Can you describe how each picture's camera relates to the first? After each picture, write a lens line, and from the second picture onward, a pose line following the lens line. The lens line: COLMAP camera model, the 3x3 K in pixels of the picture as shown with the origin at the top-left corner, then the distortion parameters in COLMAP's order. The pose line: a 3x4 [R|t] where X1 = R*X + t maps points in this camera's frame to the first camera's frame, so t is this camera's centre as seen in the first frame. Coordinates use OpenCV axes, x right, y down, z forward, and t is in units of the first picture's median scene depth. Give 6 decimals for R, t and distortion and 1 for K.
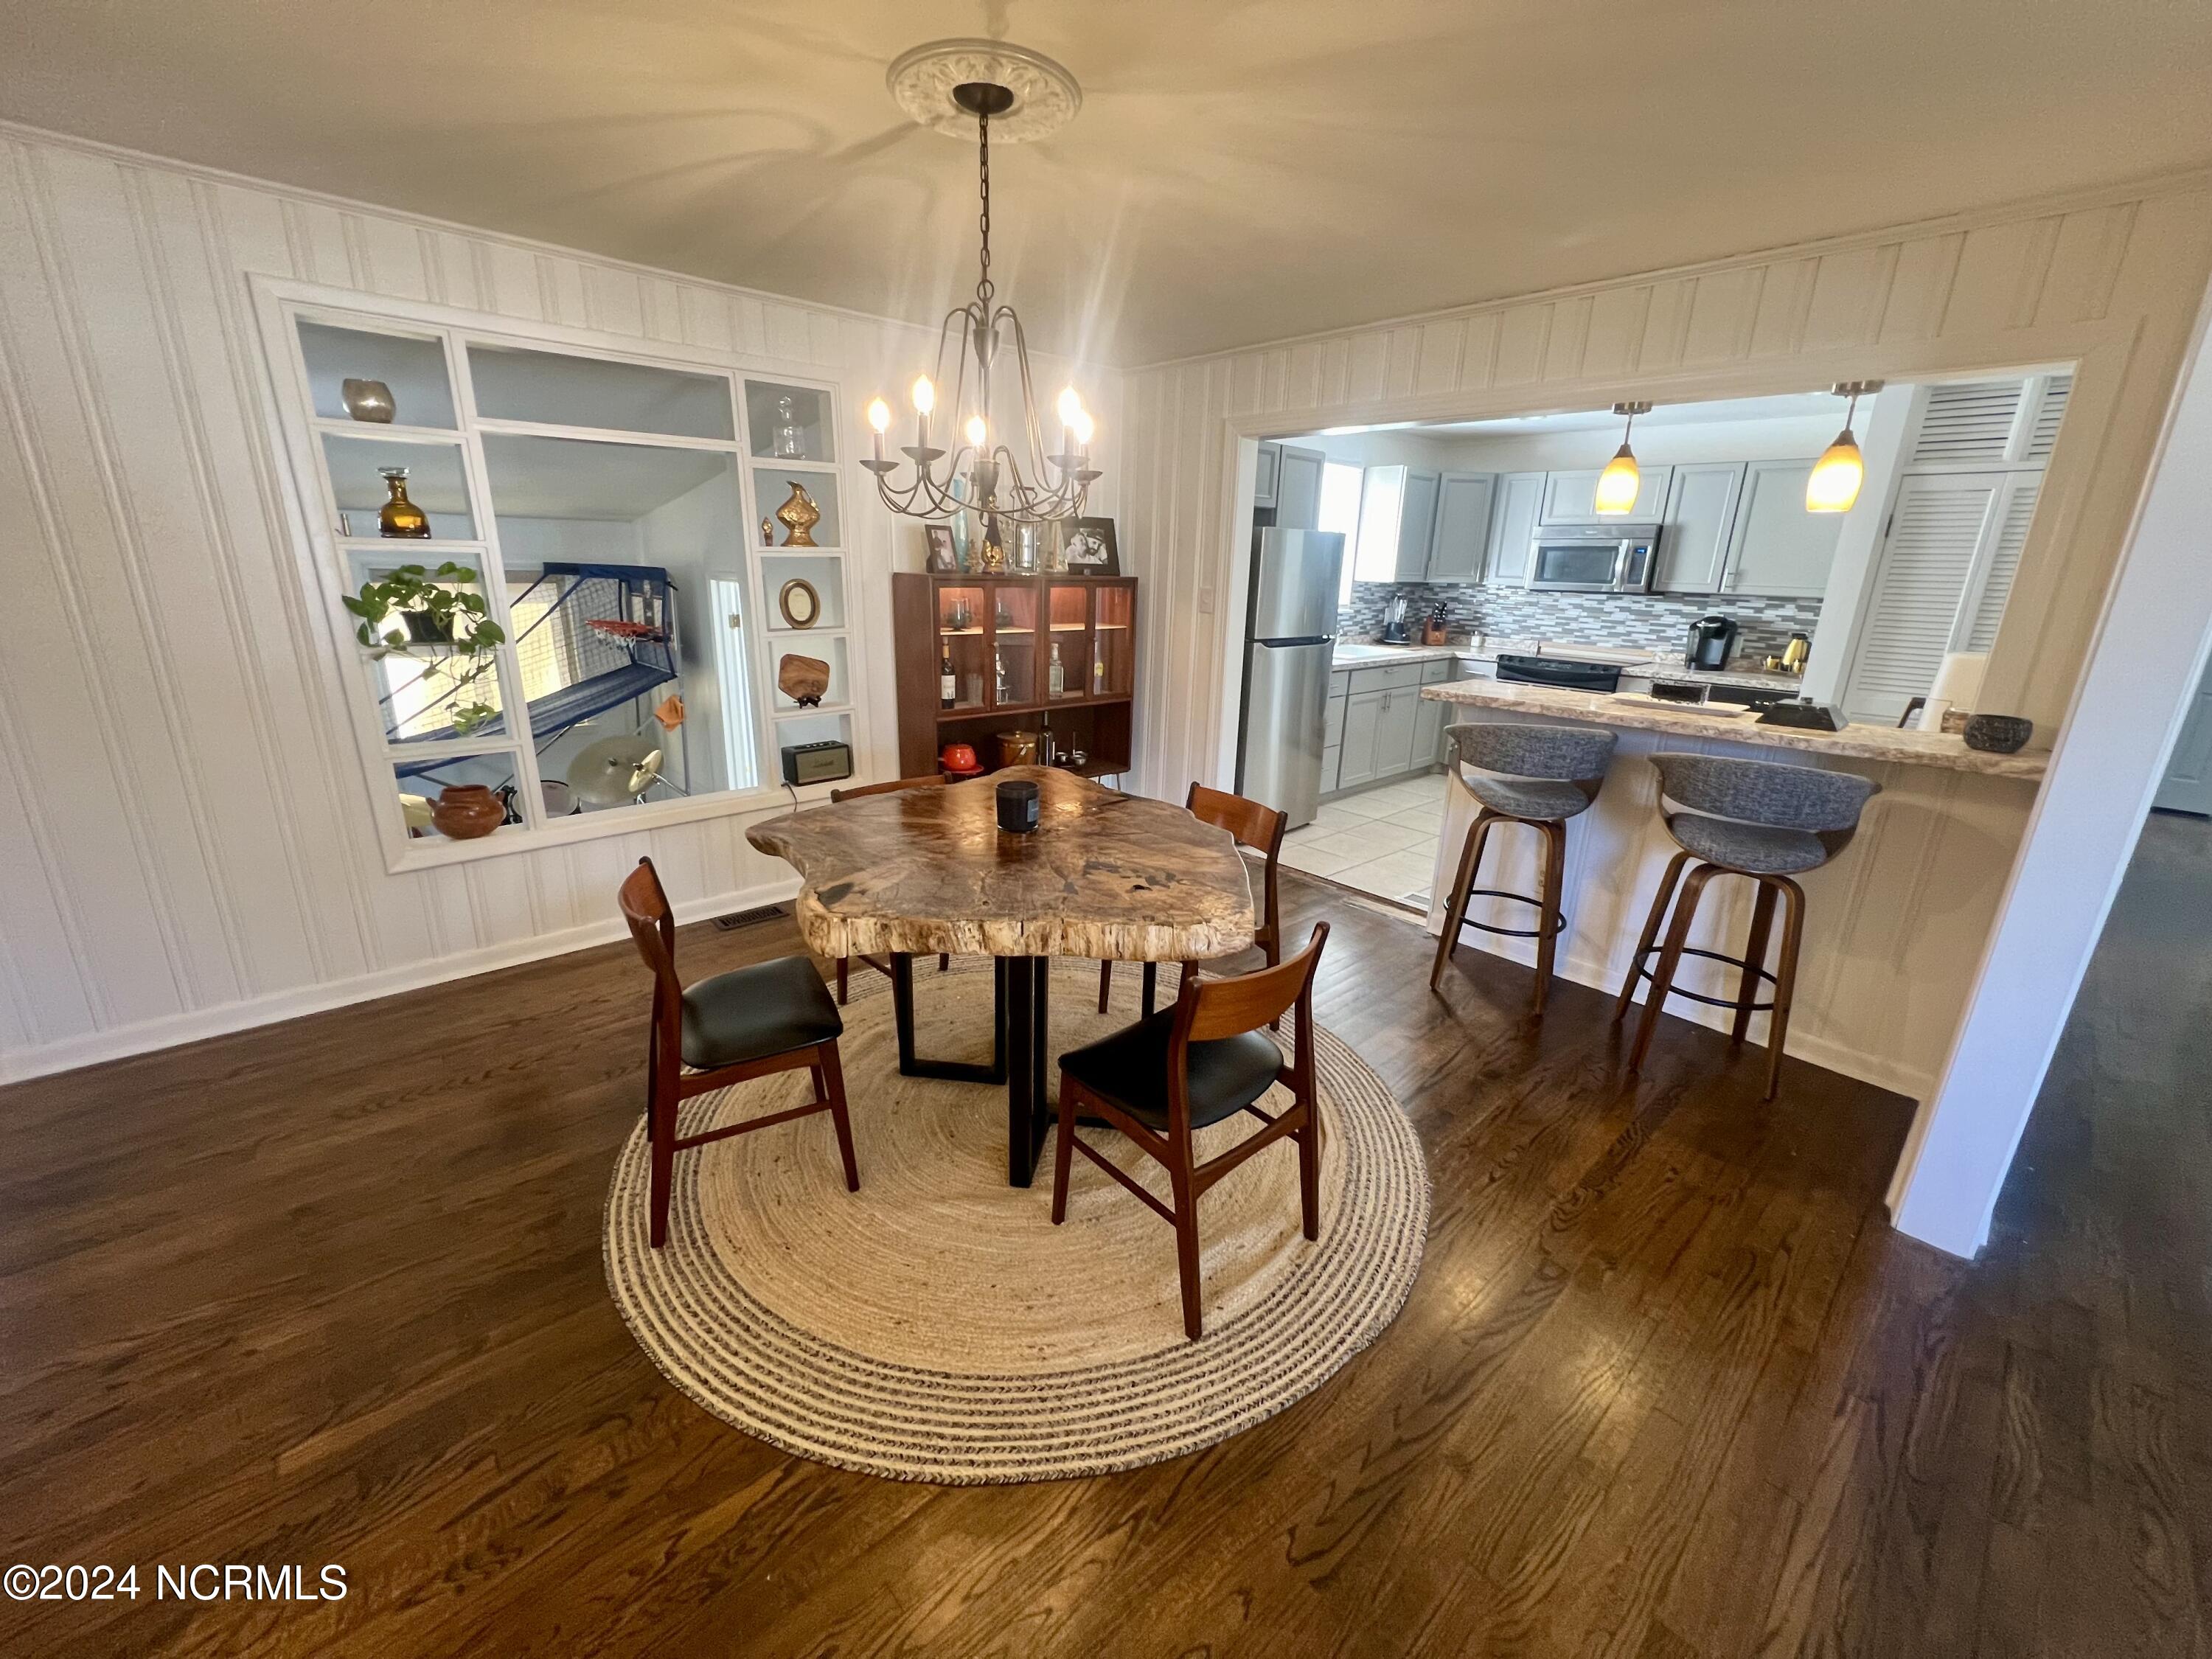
lens RADIAL K [[885.3, 0, 1096.2], [0, 885.3, 833.7], [0, 0, 1]] dist [-0.002136, 0.000743]
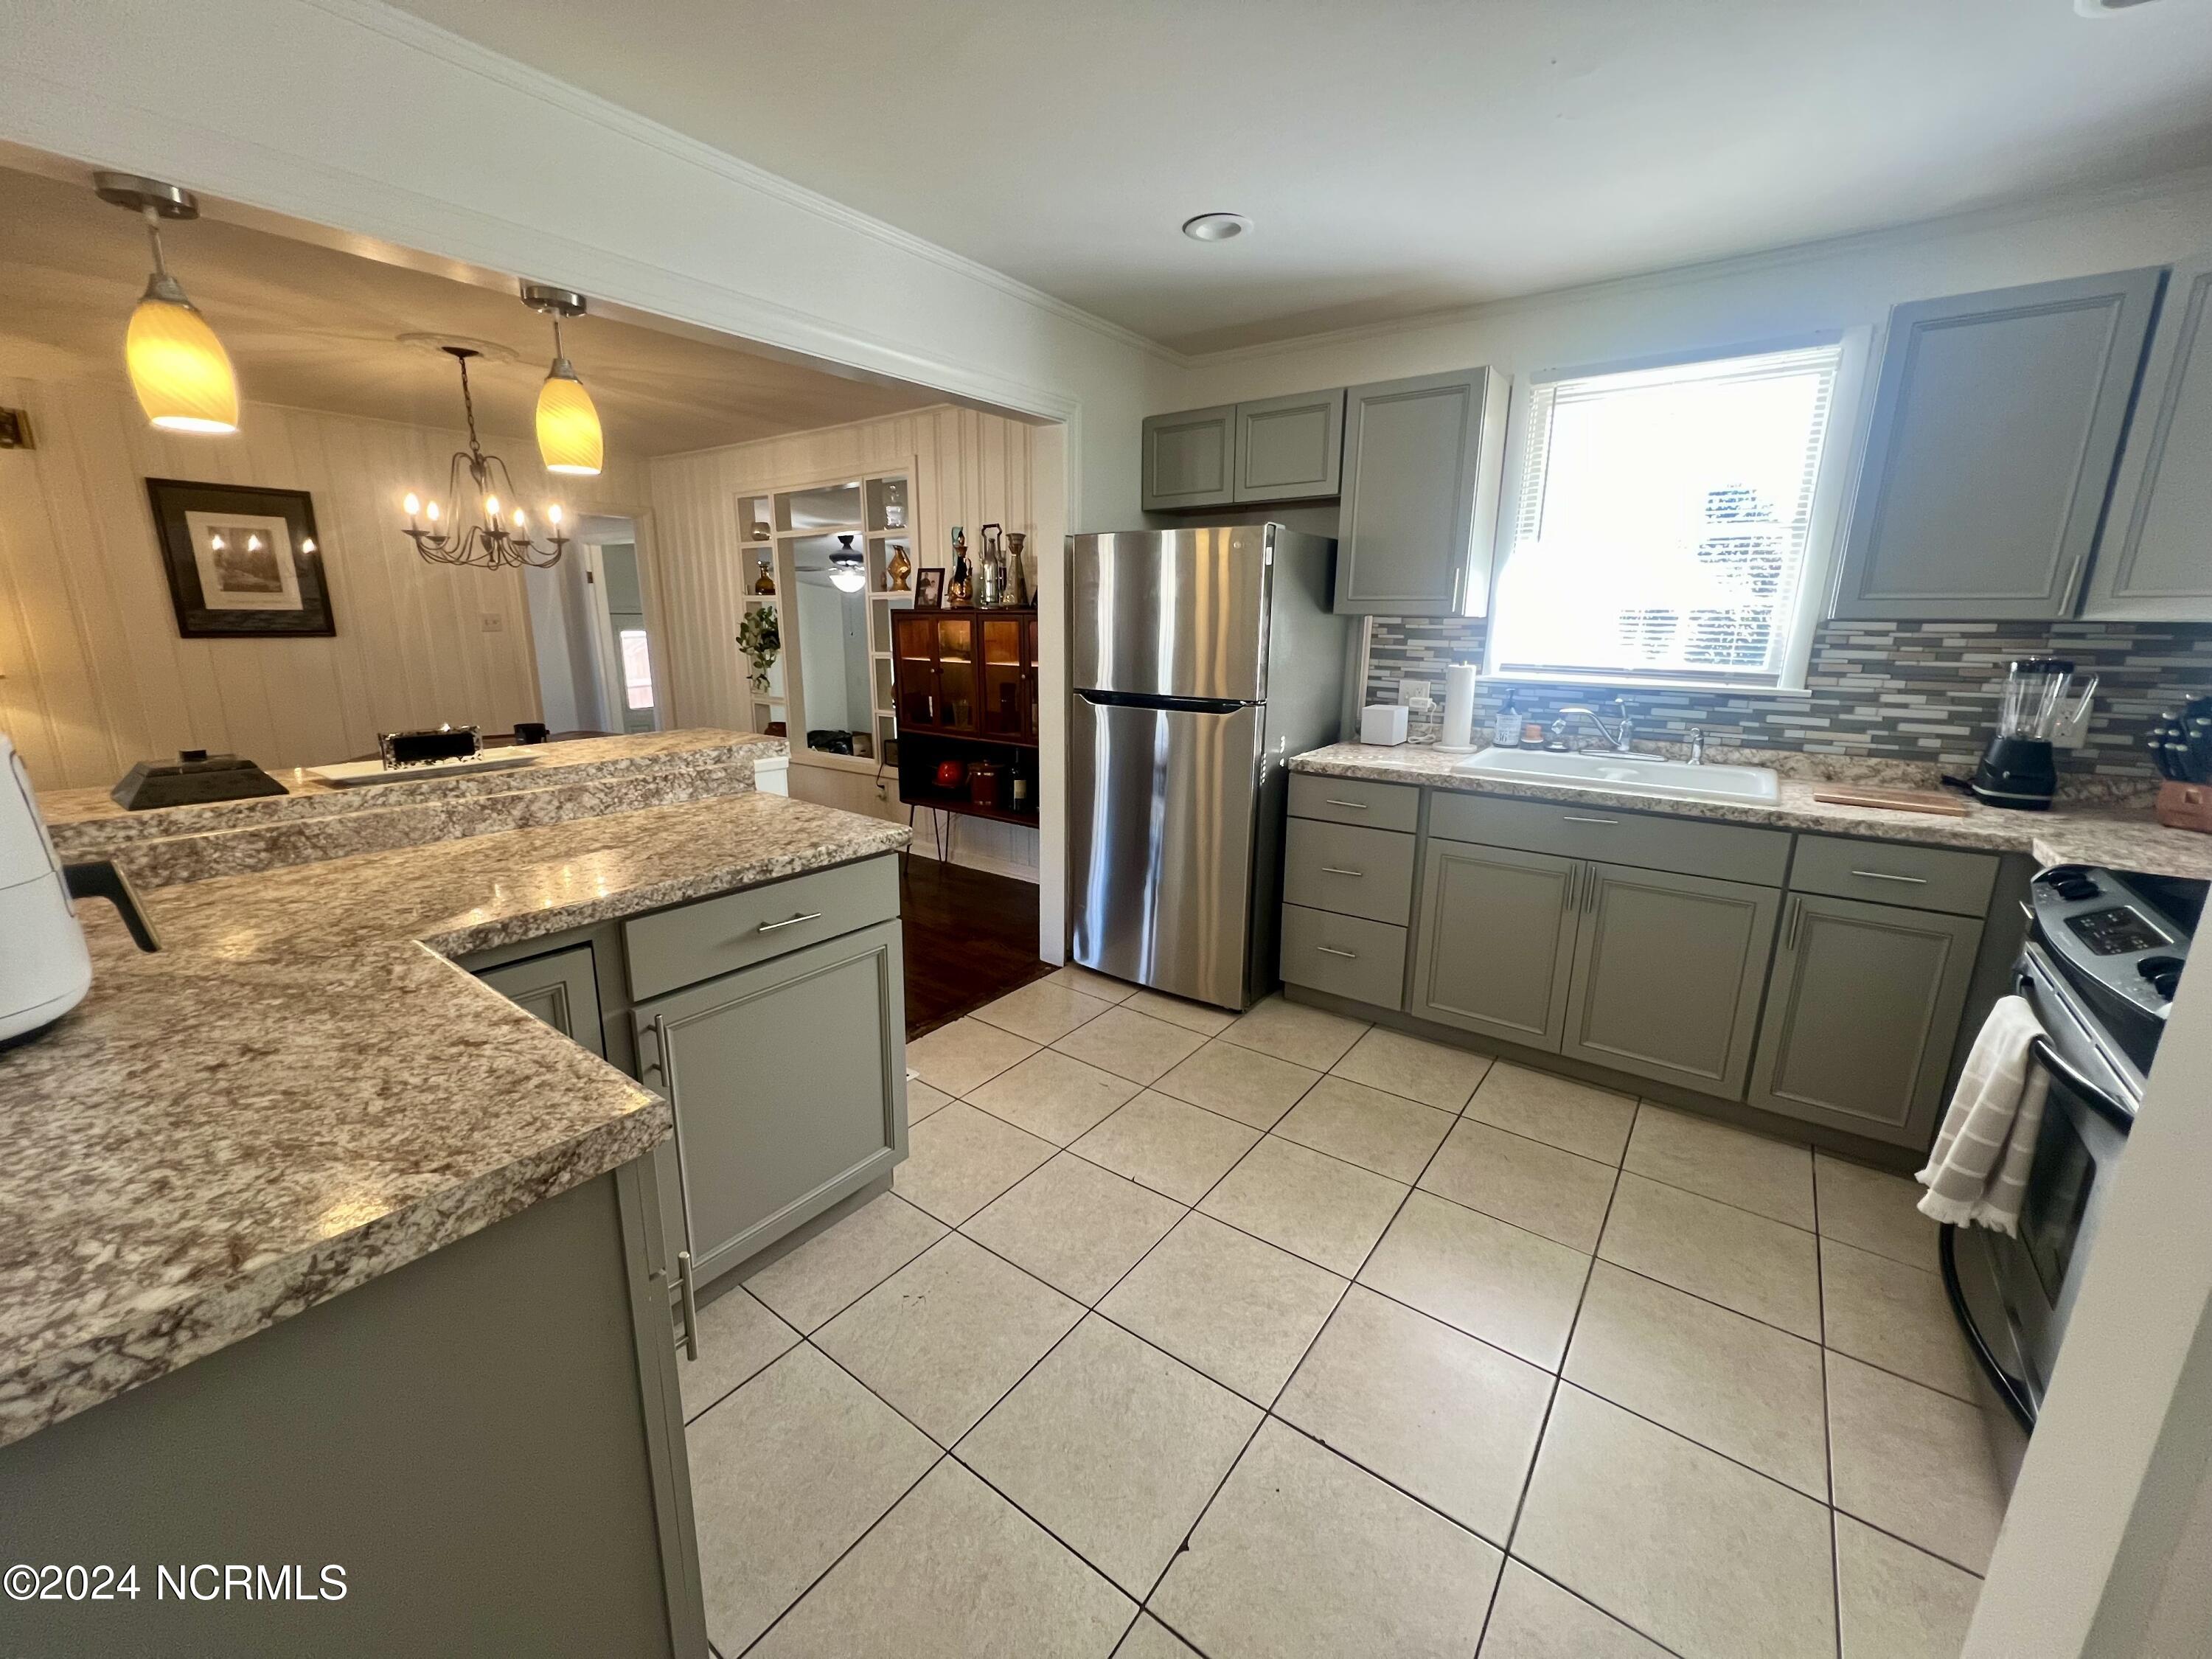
lens RADIAL K [[885.3, 0, 1100.7], [0, 885.3, 825.2], [0, 0, 1]] dist [-0.002136, 0.000743]
pose [[0.184391, 0.203367, -0.961583, 0.720628], [-0.294606, 0.944809, 0.143327, -0.177170], [0.937660, 0.256860, 0.234128, 0.697703]]
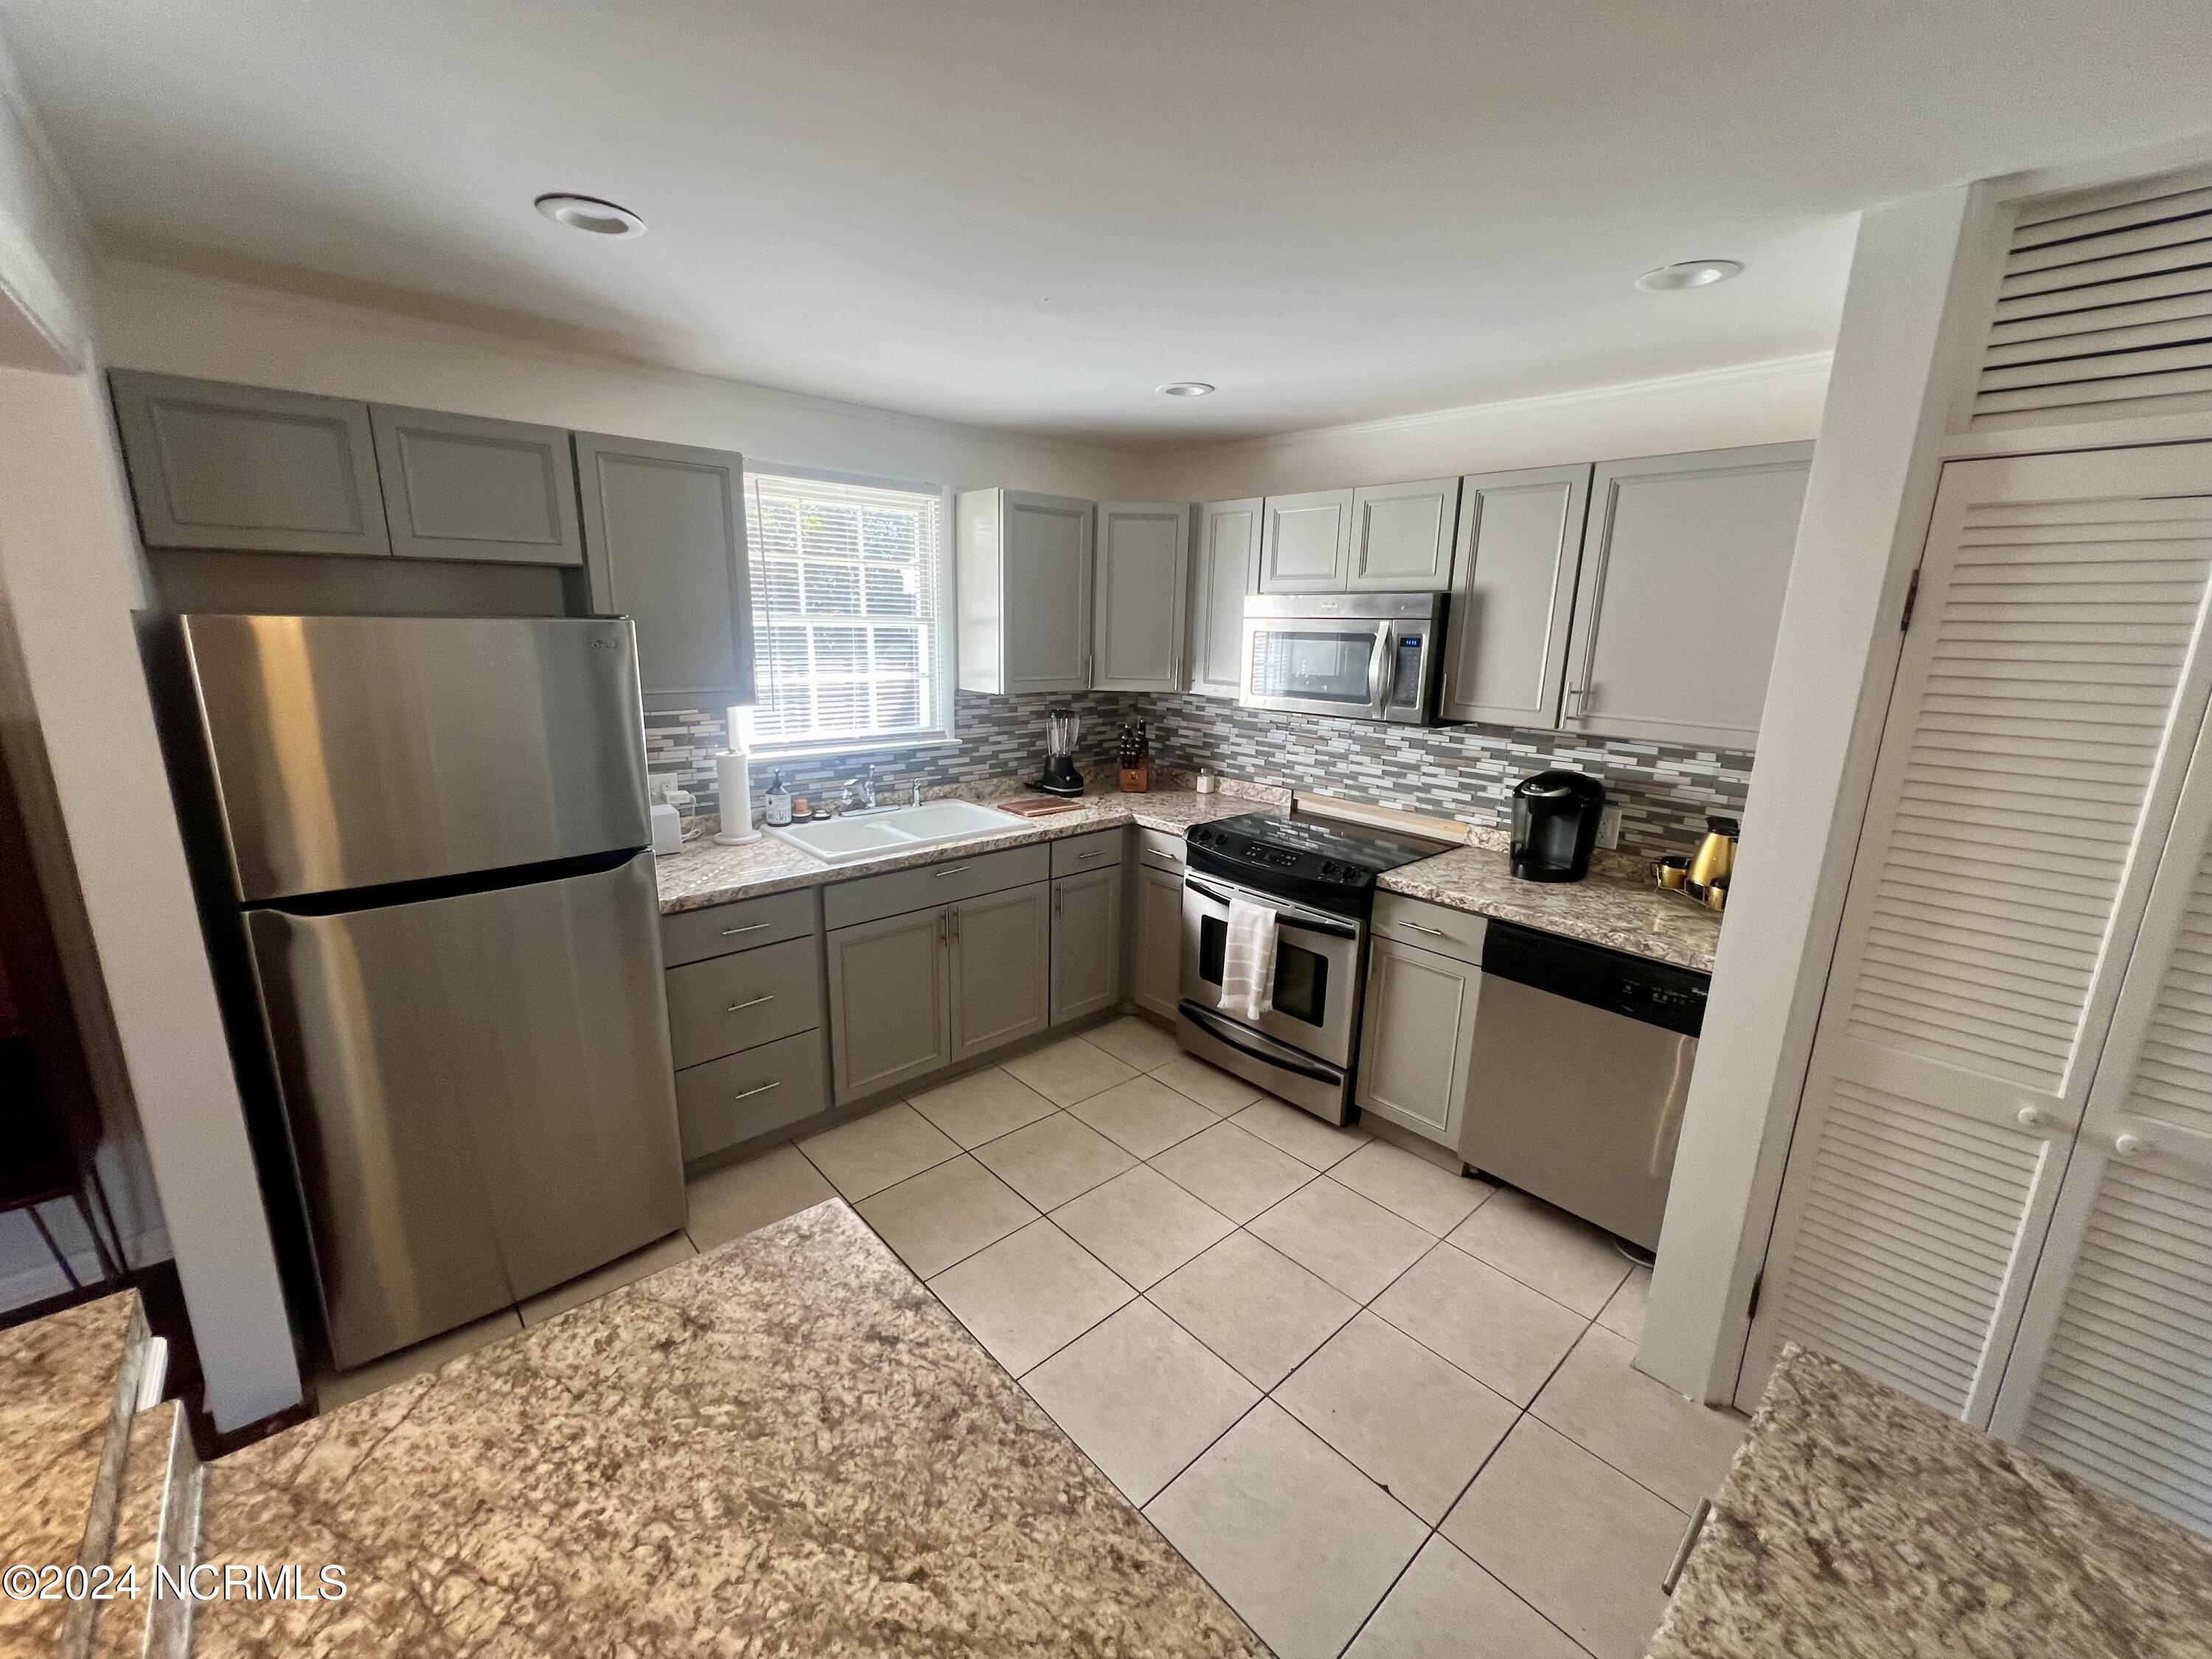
lens RADIAL K [[885.3, 0, 1104.2], [0, 885.3, 828.8], [0, 0, 1]] dist [-0.002136, 0.000743]
pose [[0.999987, -0.003826, -0.003392, 0.436484], [0.003587, 0.997673, -0.068087, -0.177266], [0.003644, 0.068074, 0.997674, 0.495047]]
